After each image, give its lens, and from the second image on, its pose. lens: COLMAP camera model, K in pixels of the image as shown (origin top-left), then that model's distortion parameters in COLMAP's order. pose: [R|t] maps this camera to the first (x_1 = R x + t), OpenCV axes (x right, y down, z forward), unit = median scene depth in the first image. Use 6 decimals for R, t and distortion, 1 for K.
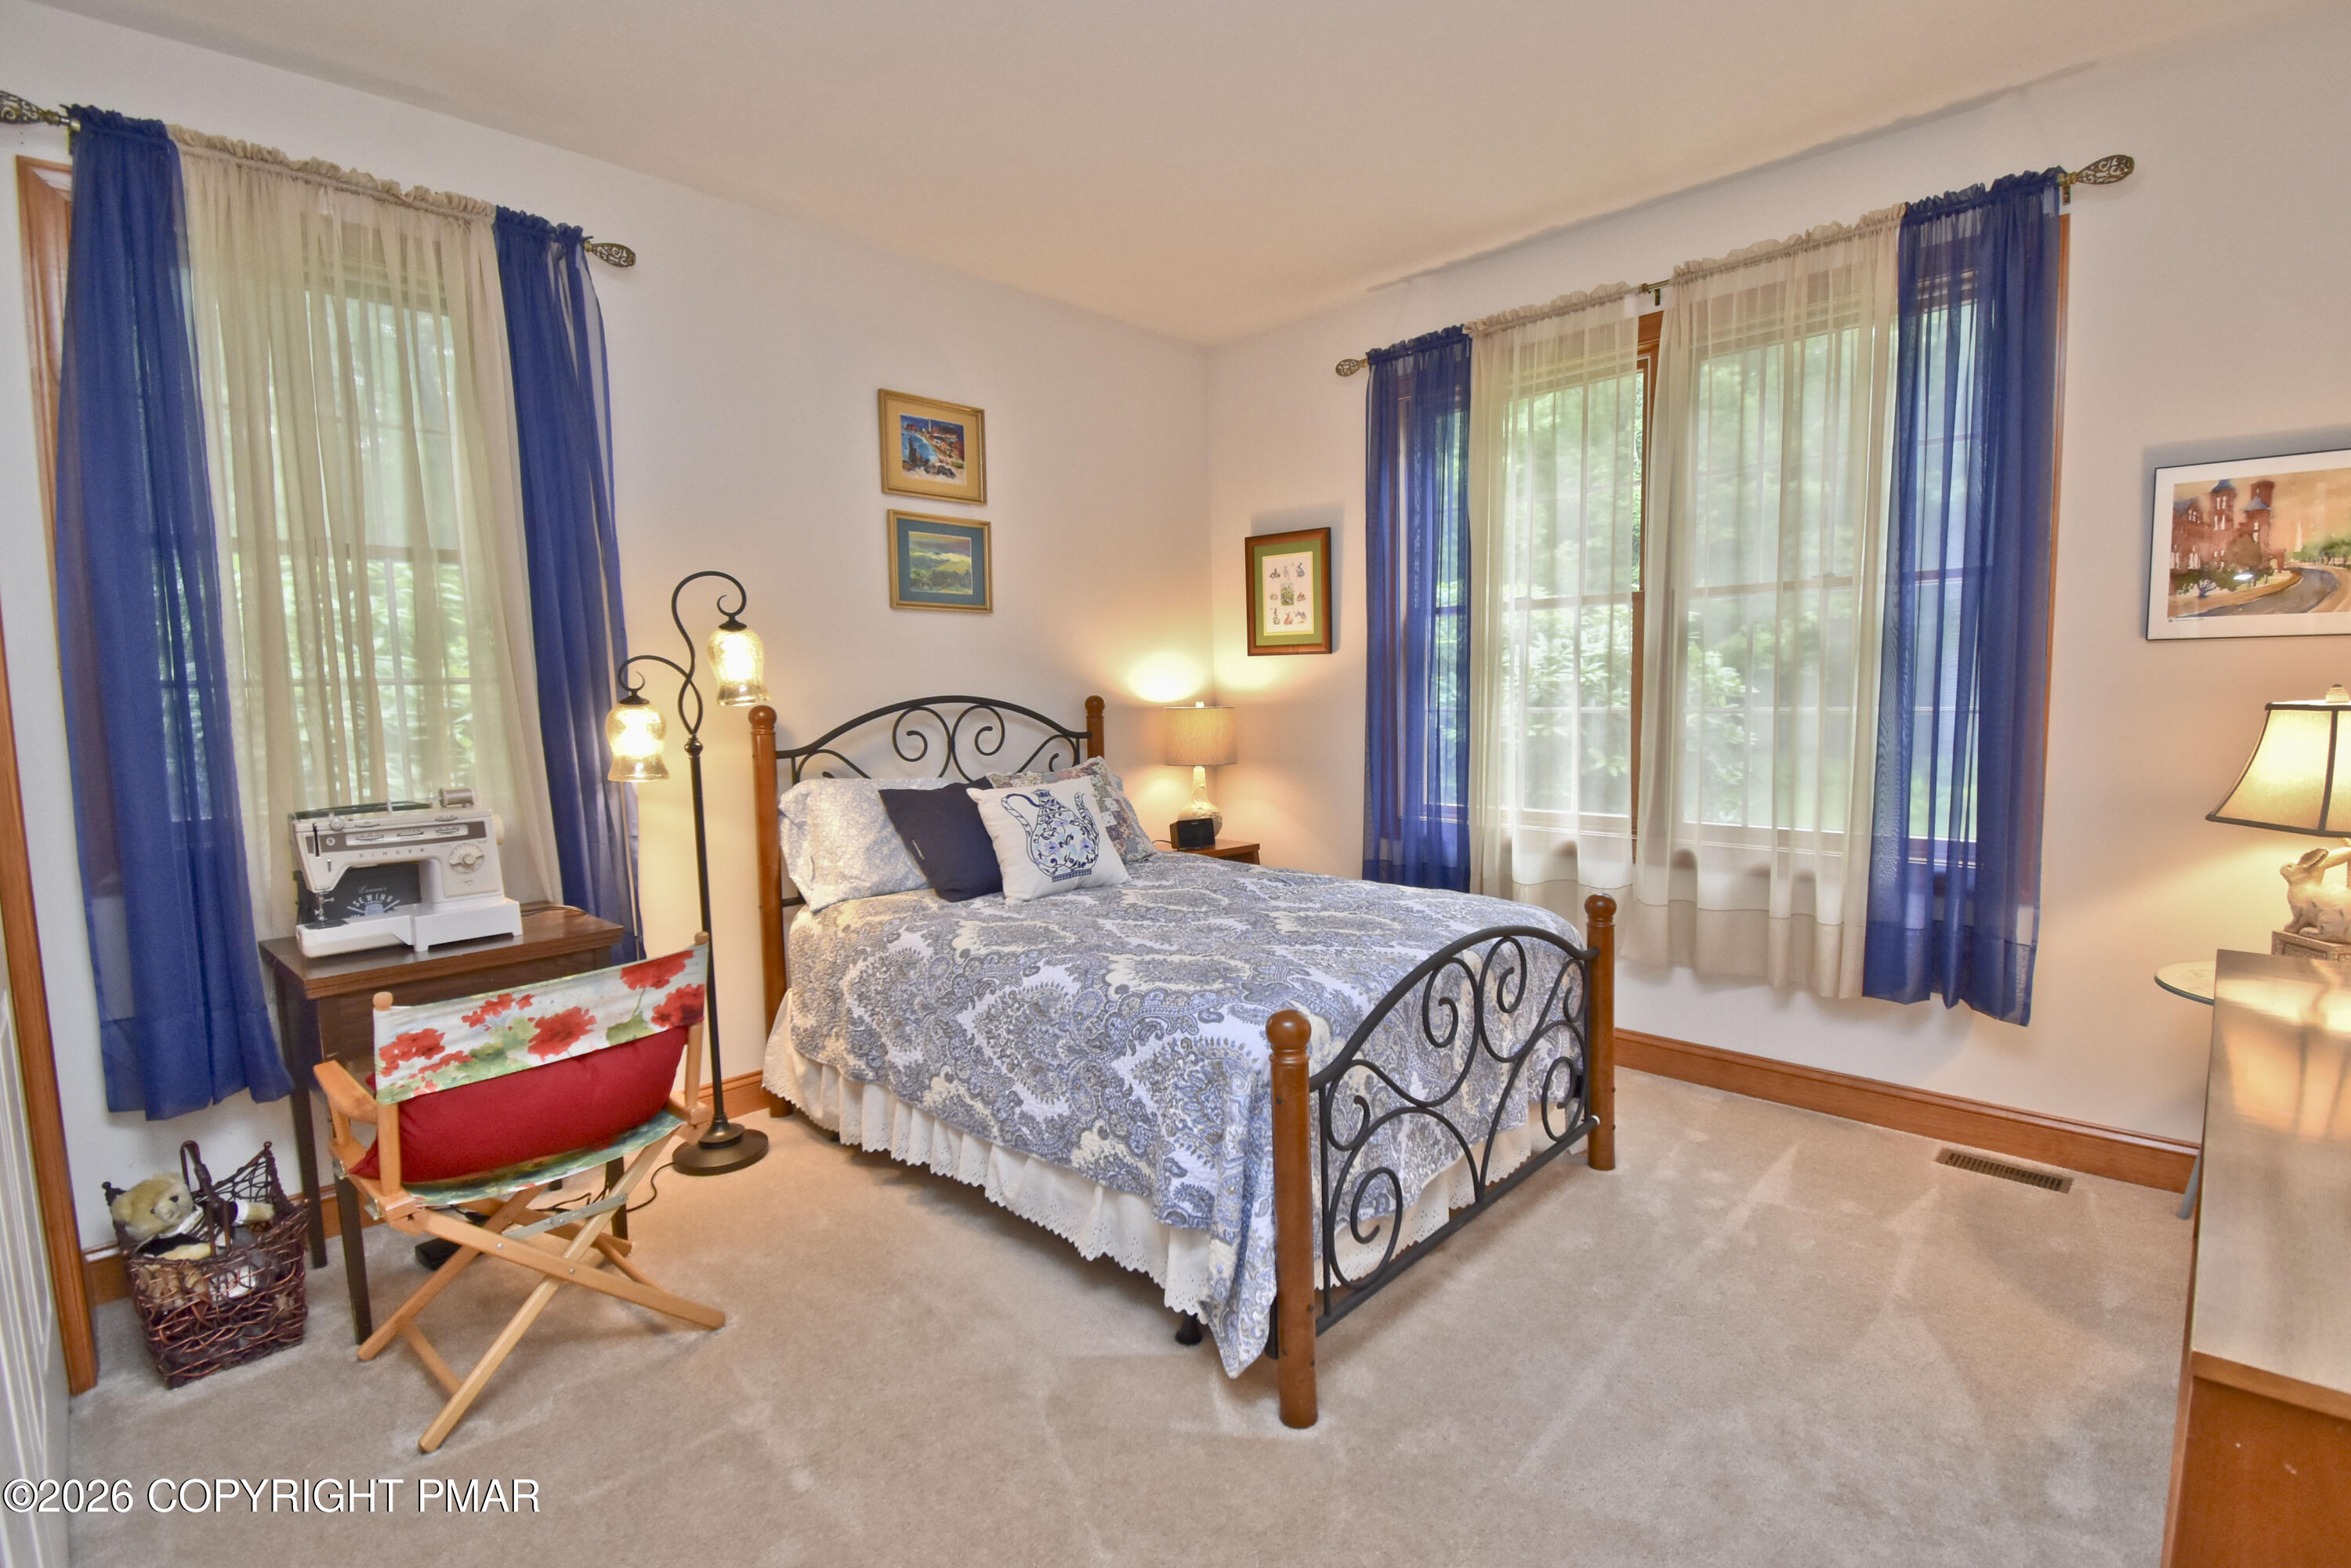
lens RADIAL K [[1056.1, 0, 1176.0], [0, 1056.1, 788.4], [0, 0, 1]] dist [0.011618, -0.020690]
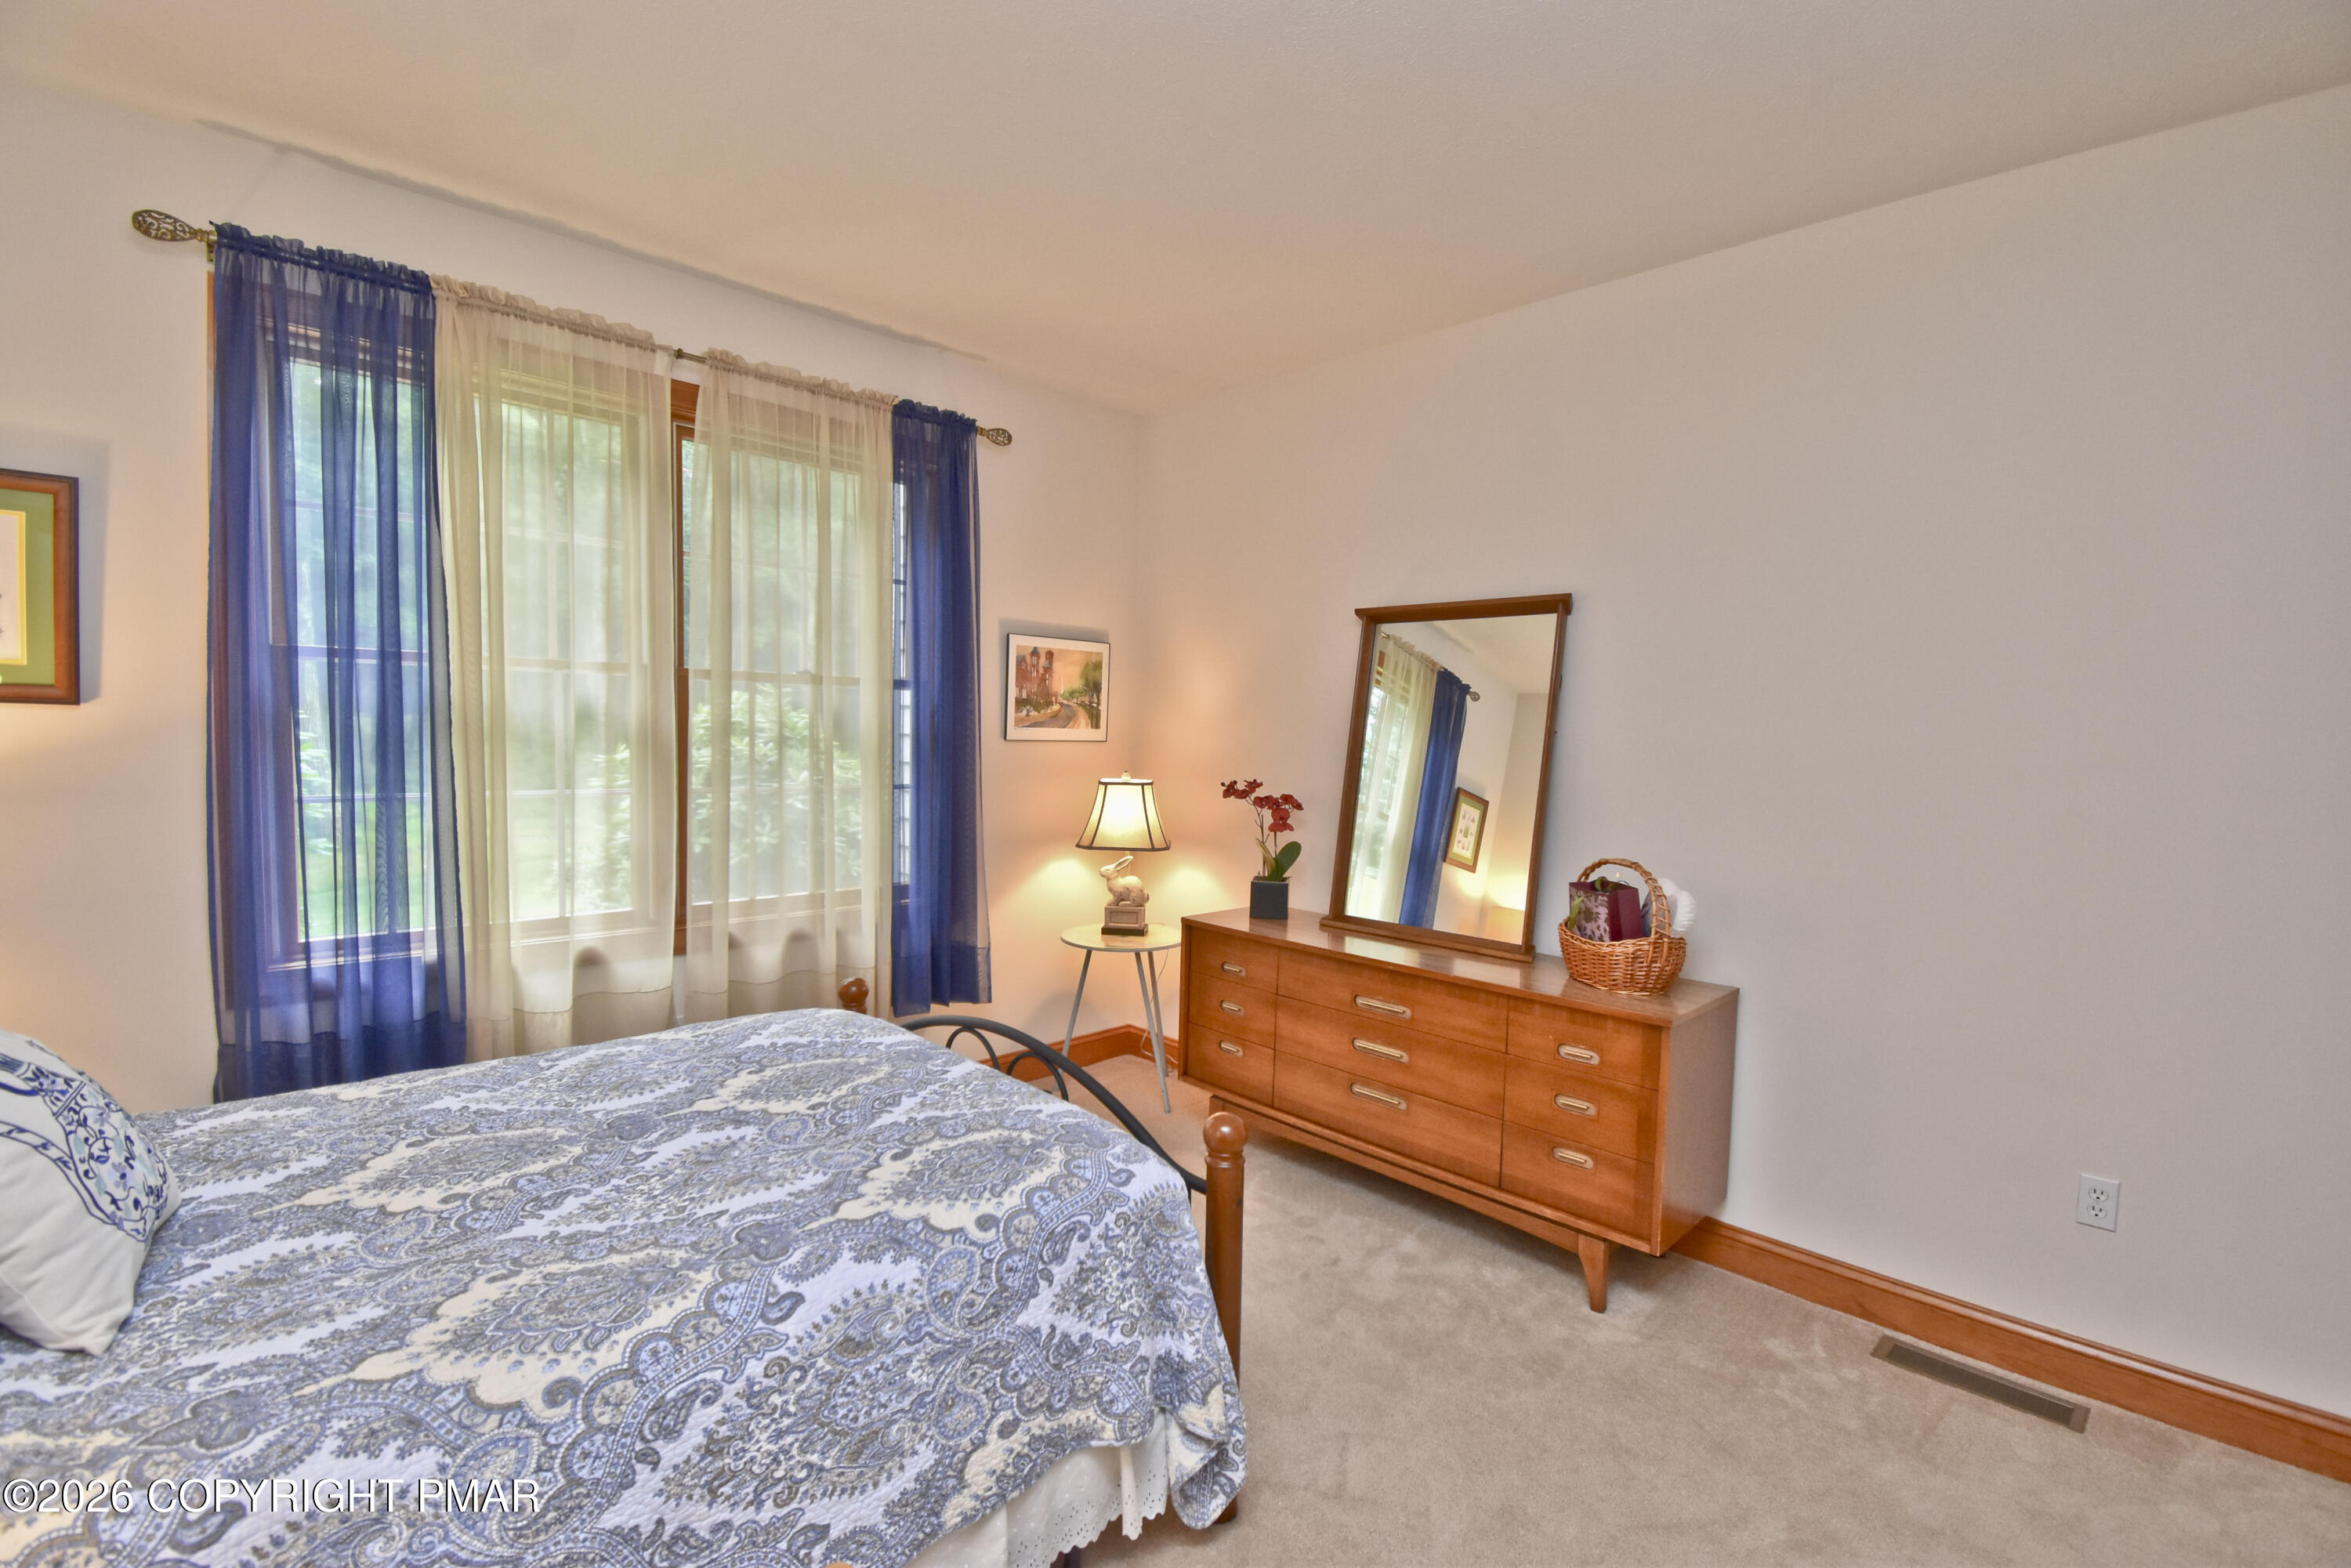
lens RADIAL K [[1004.8, 0, 1219.4], [0, 1004.8, 792.8], [0, 0, 1]] dist [0.003568, -0.017041]
pose [[0.024684, -0.036009, 0.999047, -0.596426], [0.071271, 0.996872, 0.034170, -0.094003], [-0.997152, 0.070359, 0.027173, 0.663946]]
